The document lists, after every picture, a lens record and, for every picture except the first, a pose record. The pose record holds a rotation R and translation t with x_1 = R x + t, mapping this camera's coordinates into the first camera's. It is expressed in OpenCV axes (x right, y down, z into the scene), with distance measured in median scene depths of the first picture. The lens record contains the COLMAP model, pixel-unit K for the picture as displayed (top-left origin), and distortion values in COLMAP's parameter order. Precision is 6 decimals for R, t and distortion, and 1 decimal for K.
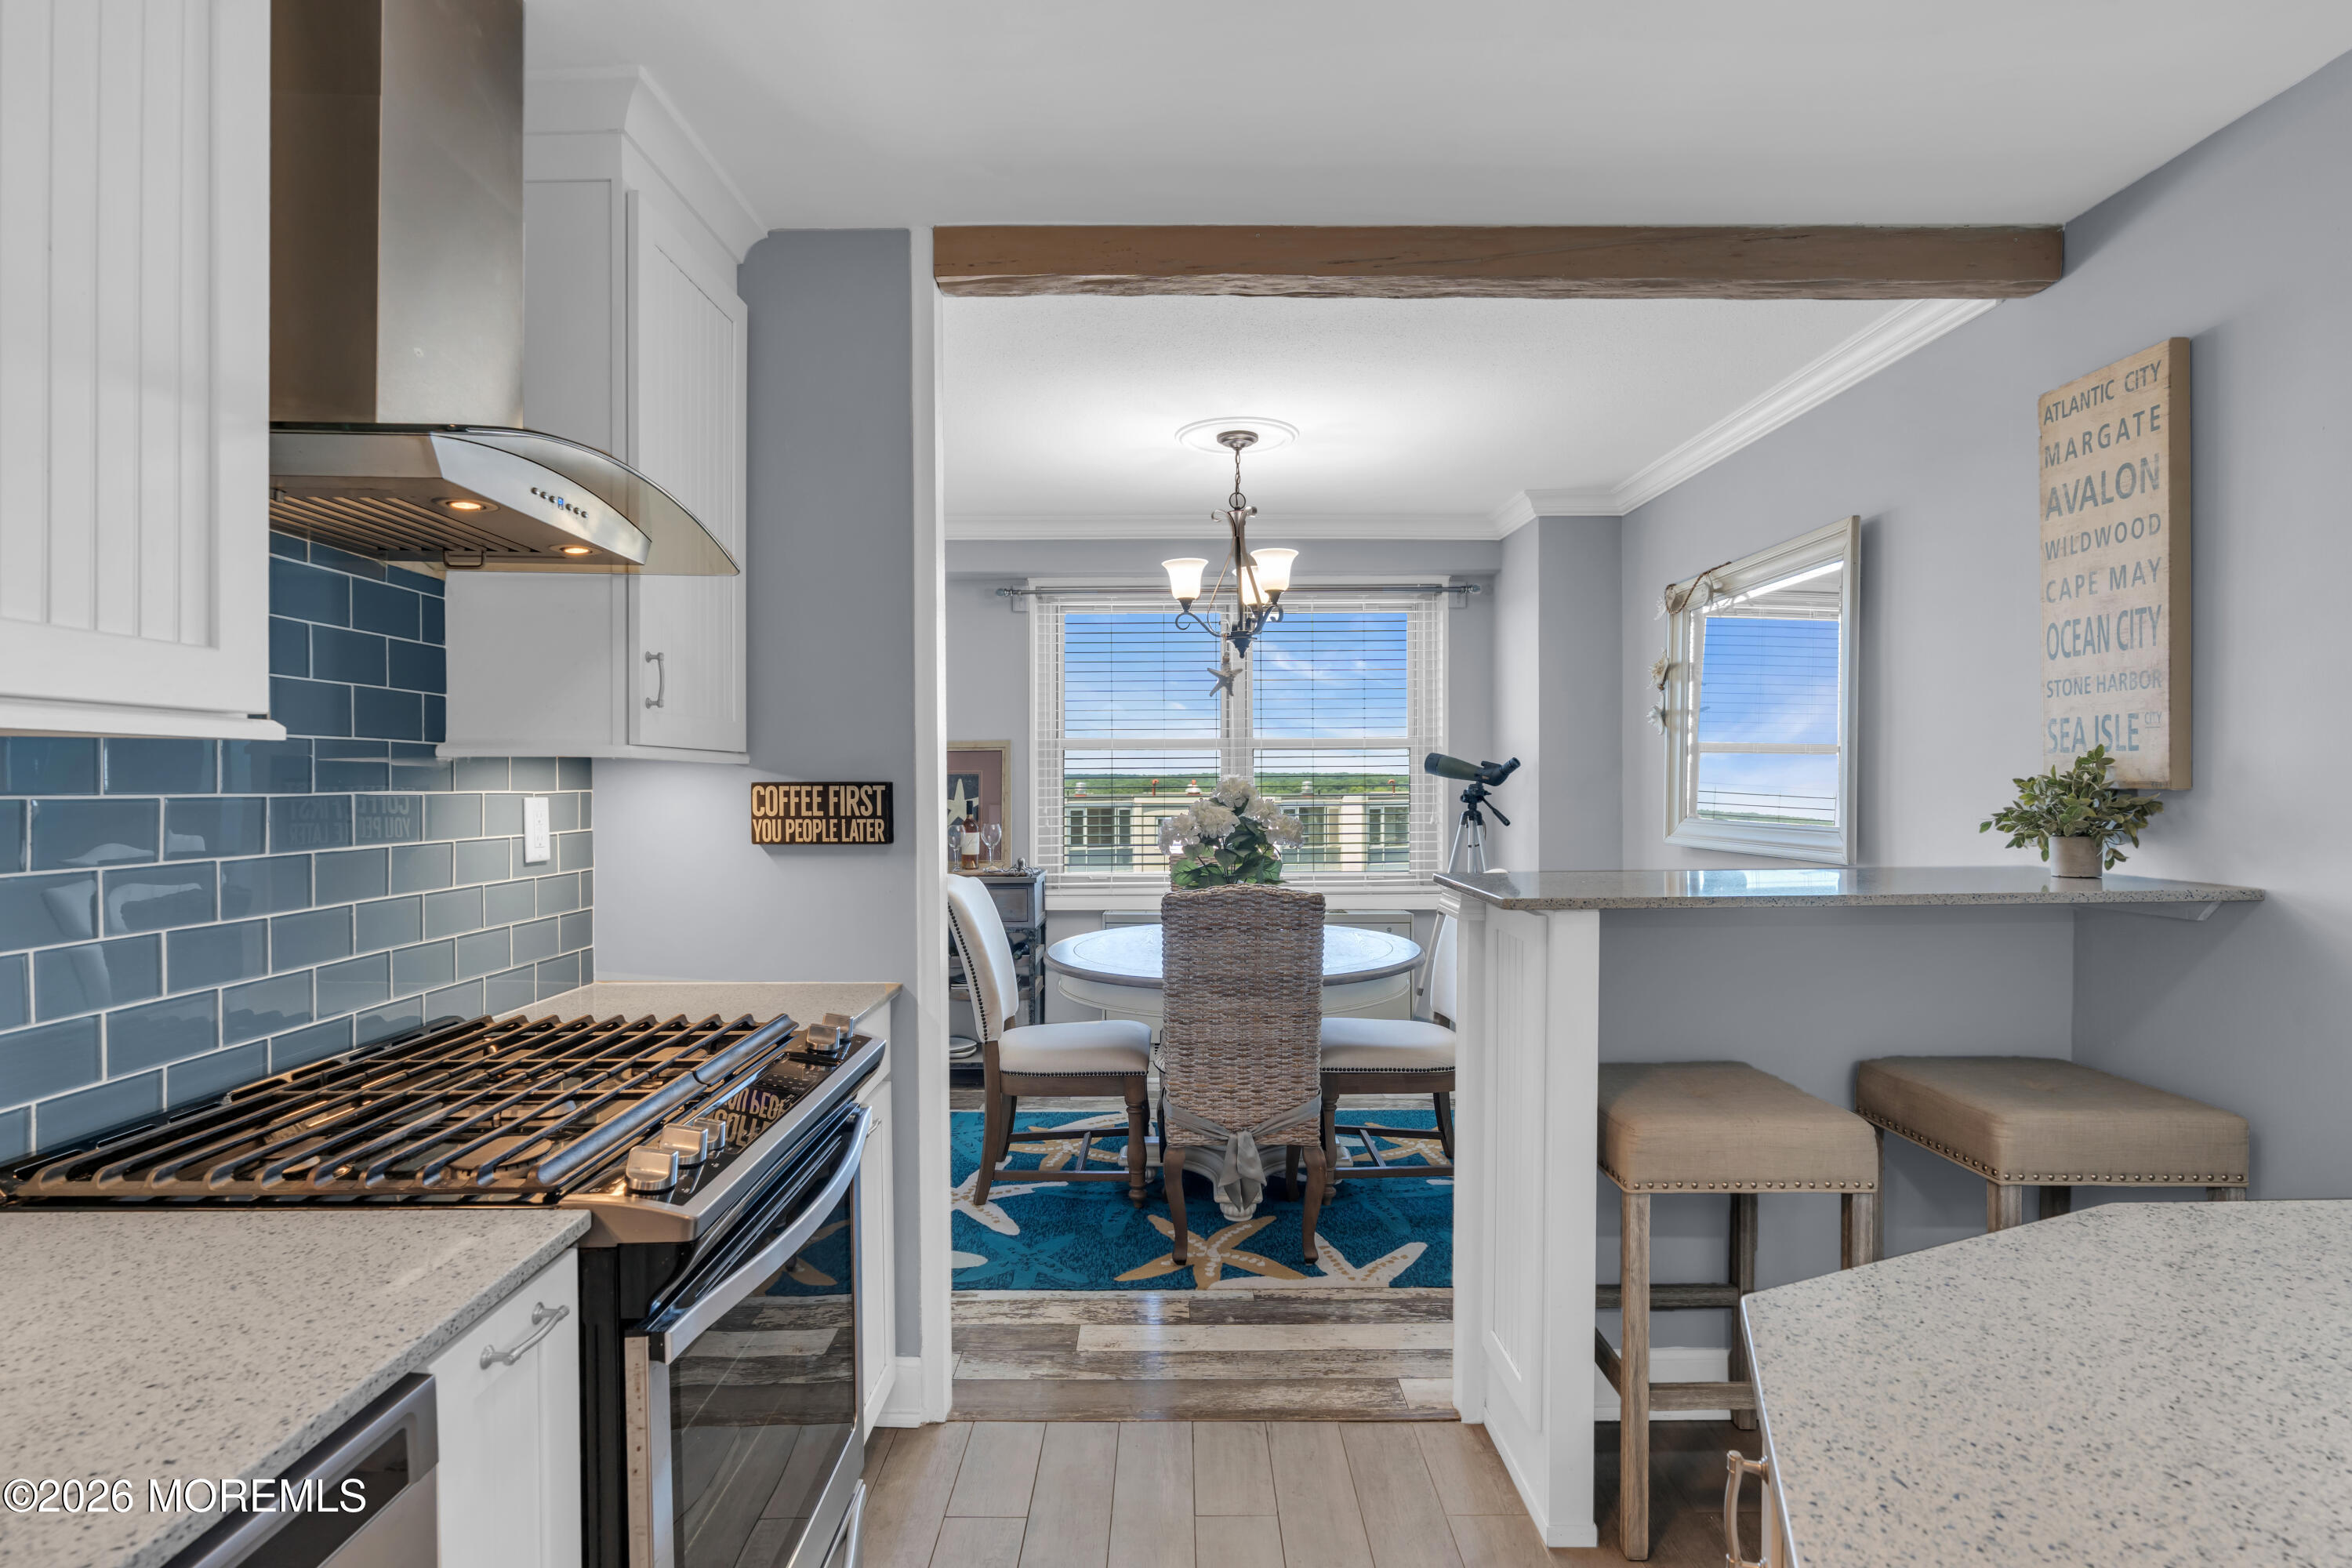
lens RADIAL K [[1128.7, 0, 1171.3], [0, 1128.7, 798.3], [0, 0, 1]] dist [-0.005791, 0.000822]
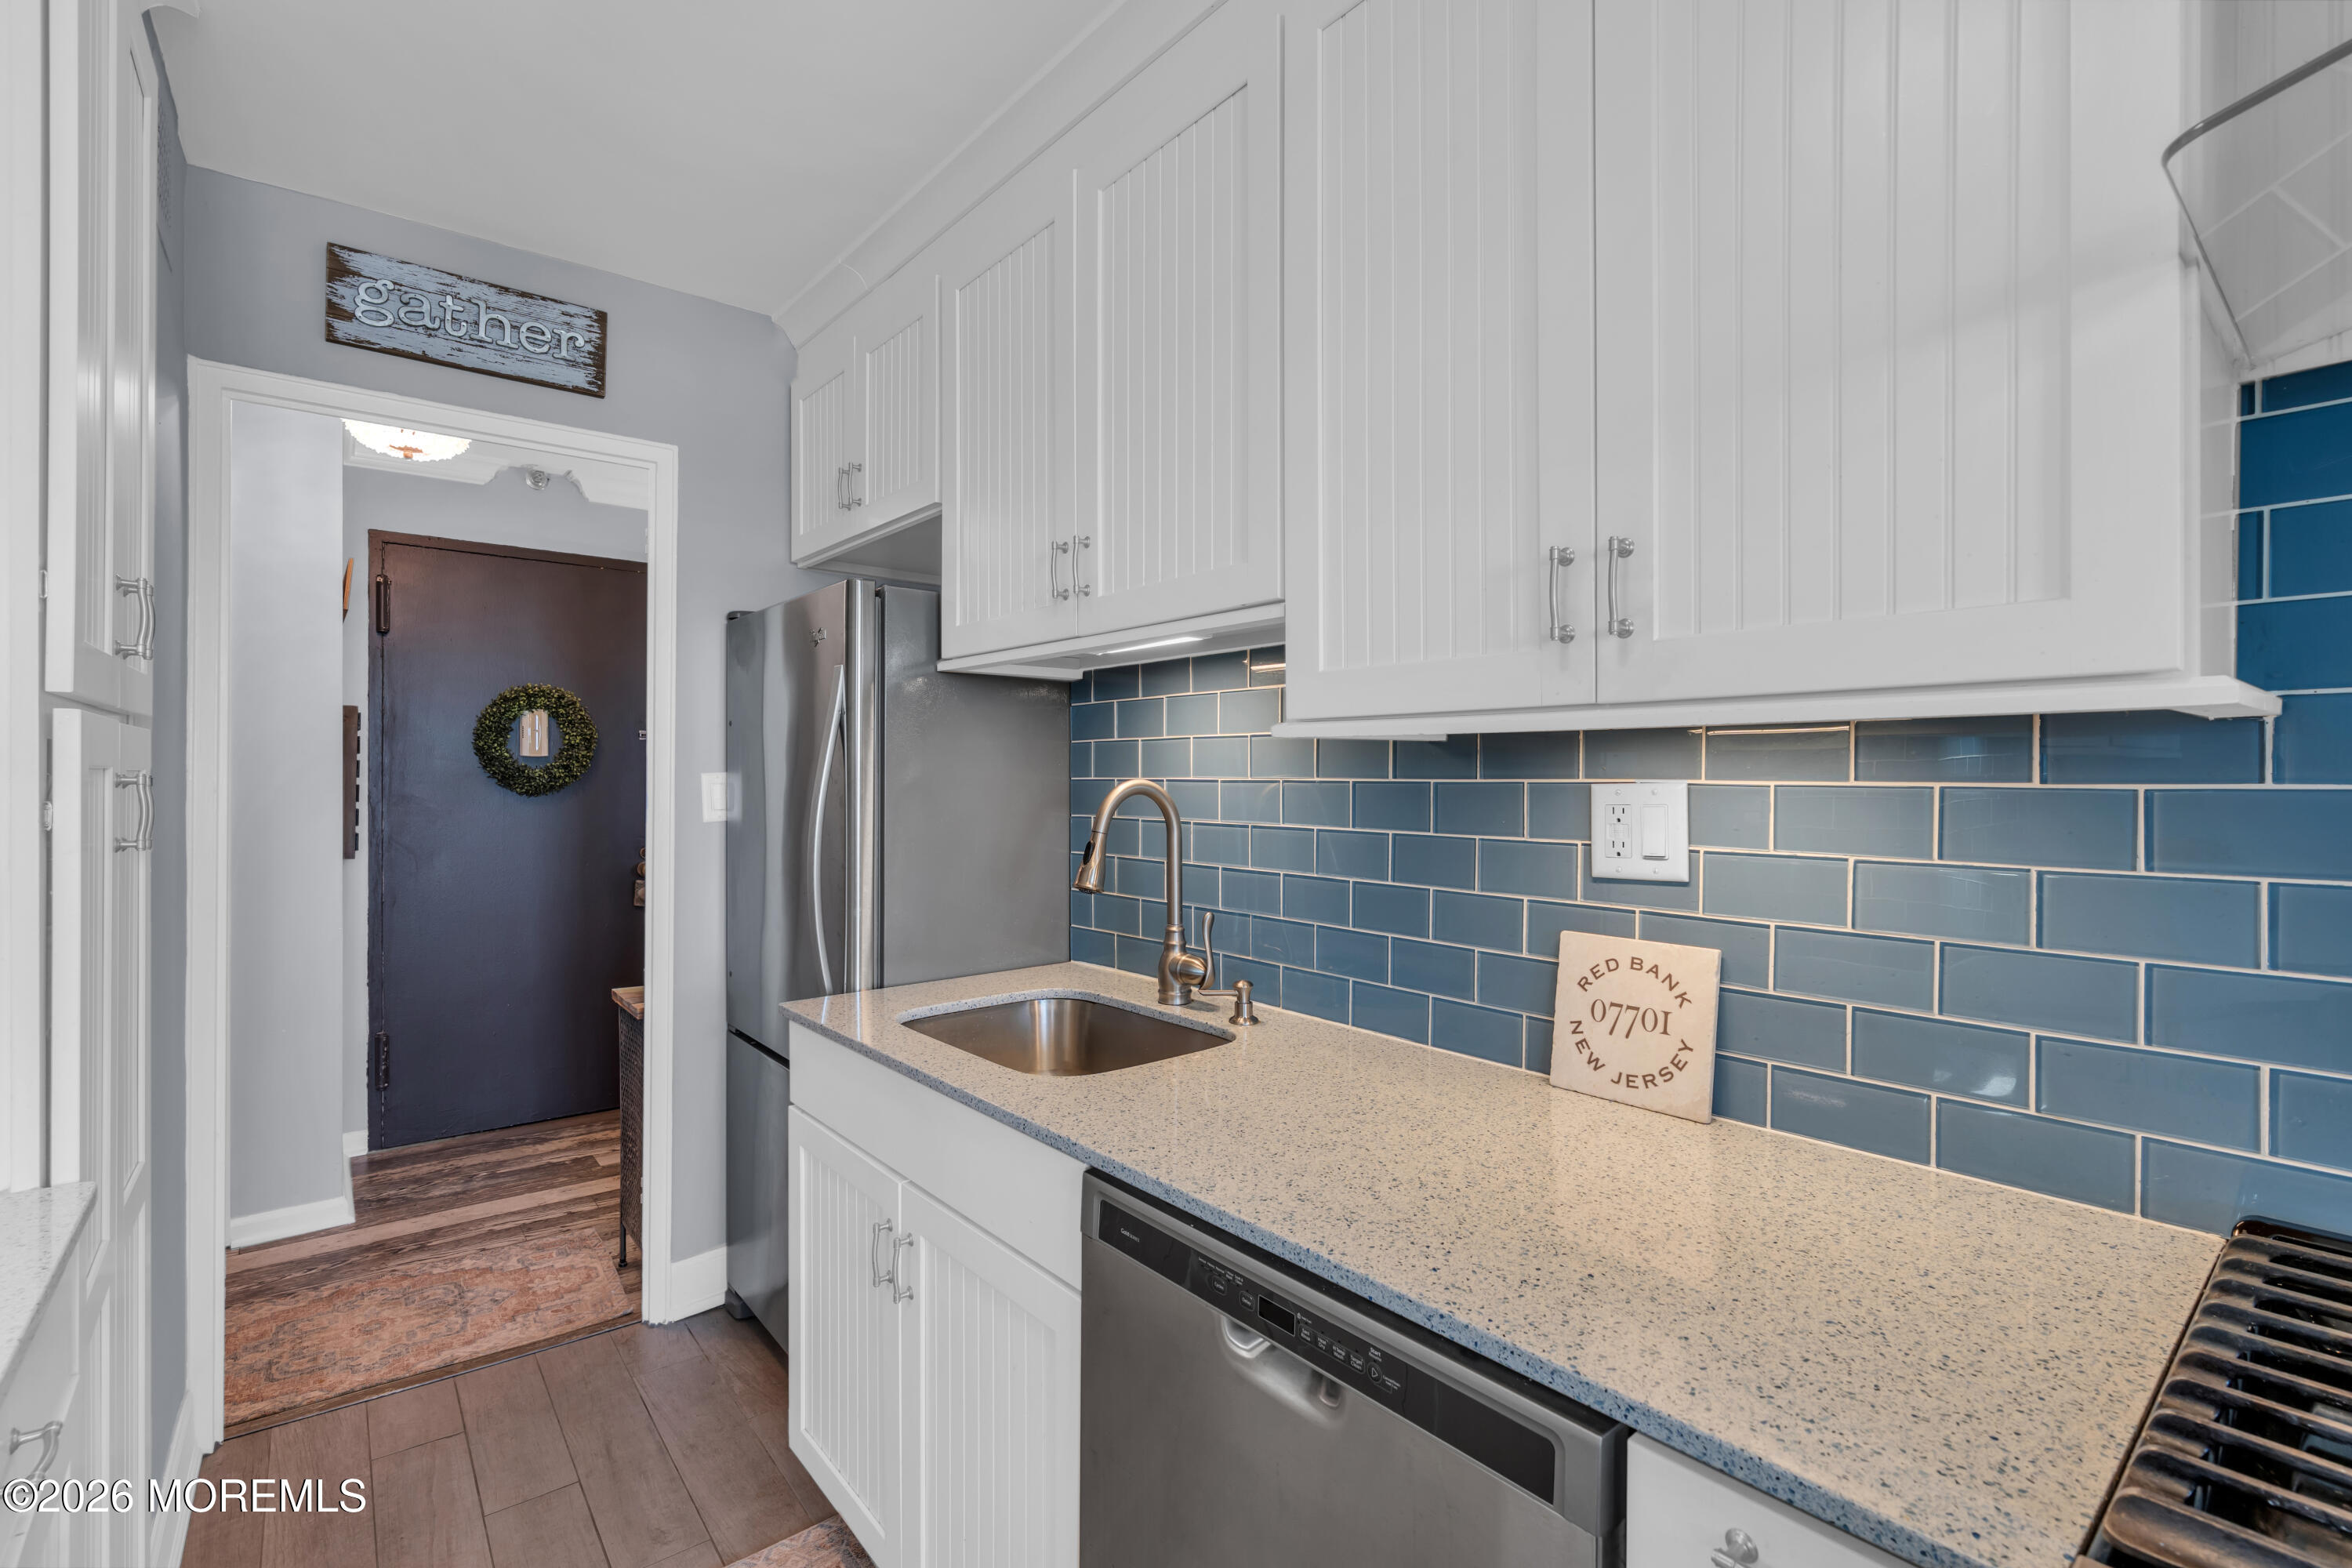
lens RADIAL K [[1046.7, 0, 1168.1], [0, 1046.7, 779.5], [0, 0, 1]] dist [-0.008022, 0.000699]
pose [[-0.777081, 0.003504, -0.629391, 0.033275], [-0.005893, 0.999900, 0.012842, -0.003789], [0.629373, 0.013688, -0.776983, 0.385573]]
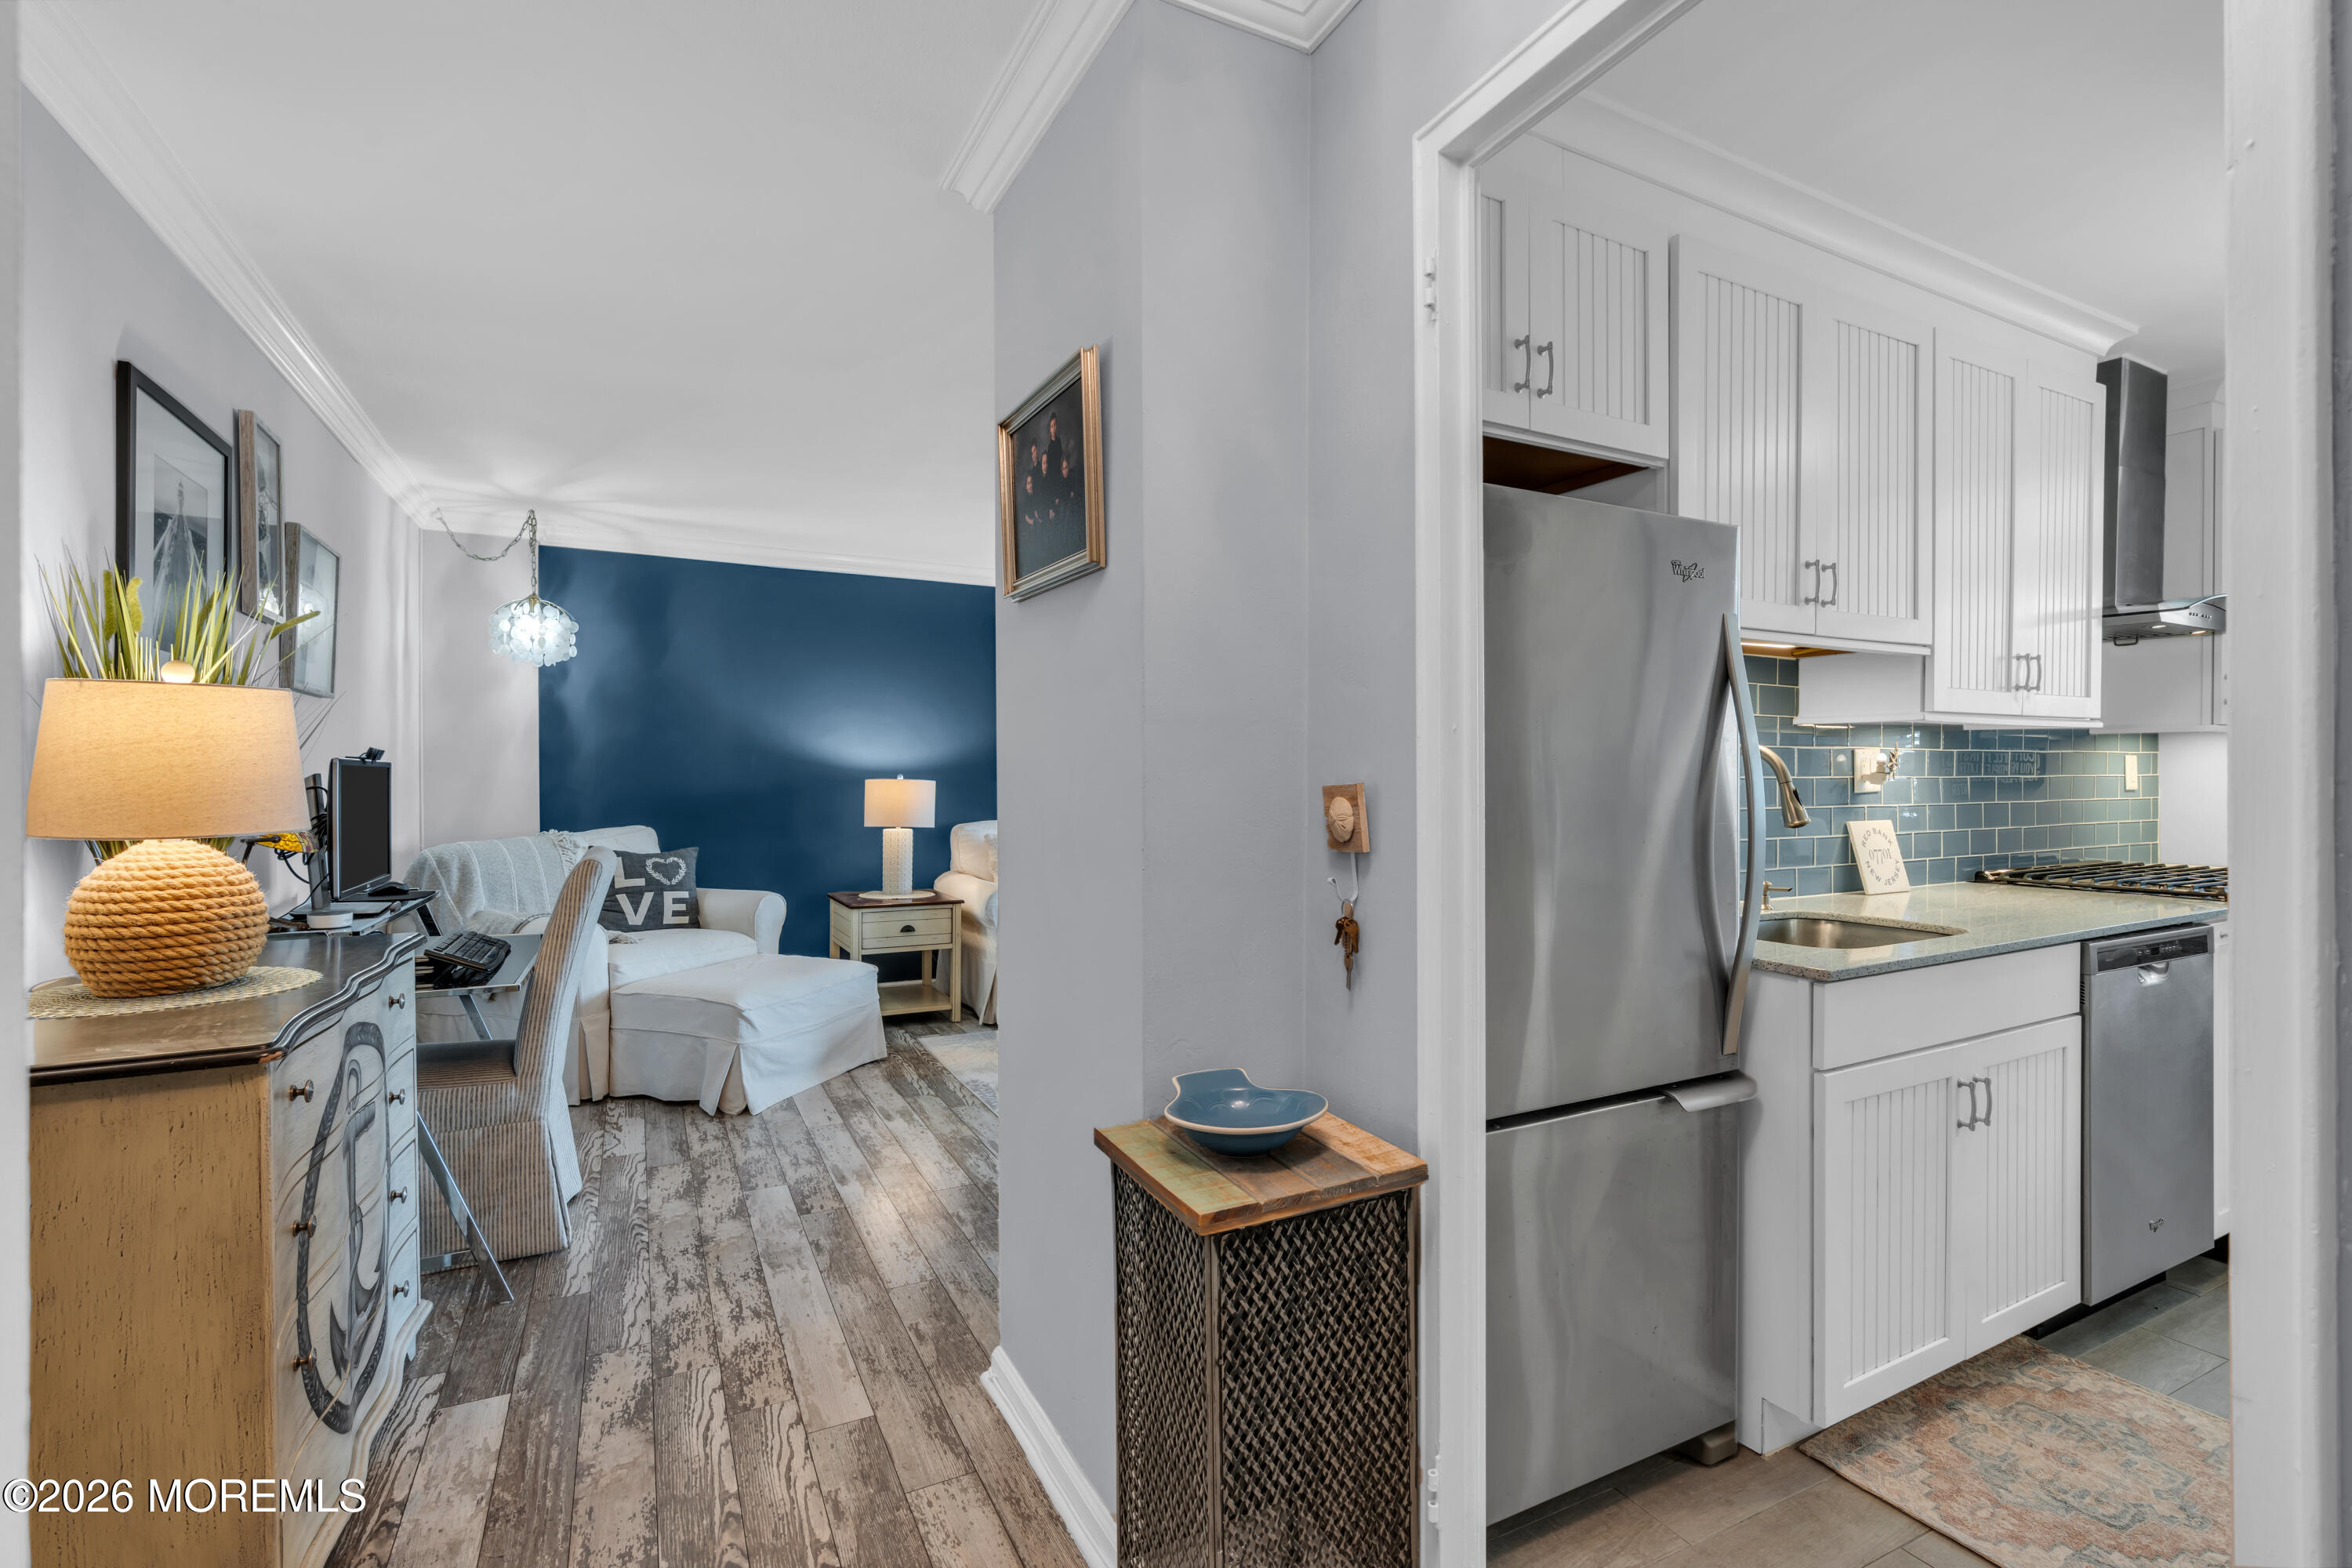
lens RADIAL K [[1052.0, 0, 1175.2], [0, 1052.0, 778.9], [0, 0, 1]] dist [-0.007796, 0.000767]
pose [[0.449800, 0.007648, -0.893097, 0.180350], [-0.008310, 0.999956, 0.004377, 0.030111], [0.893091, 0.005453, 0.449843, -0.807193]]
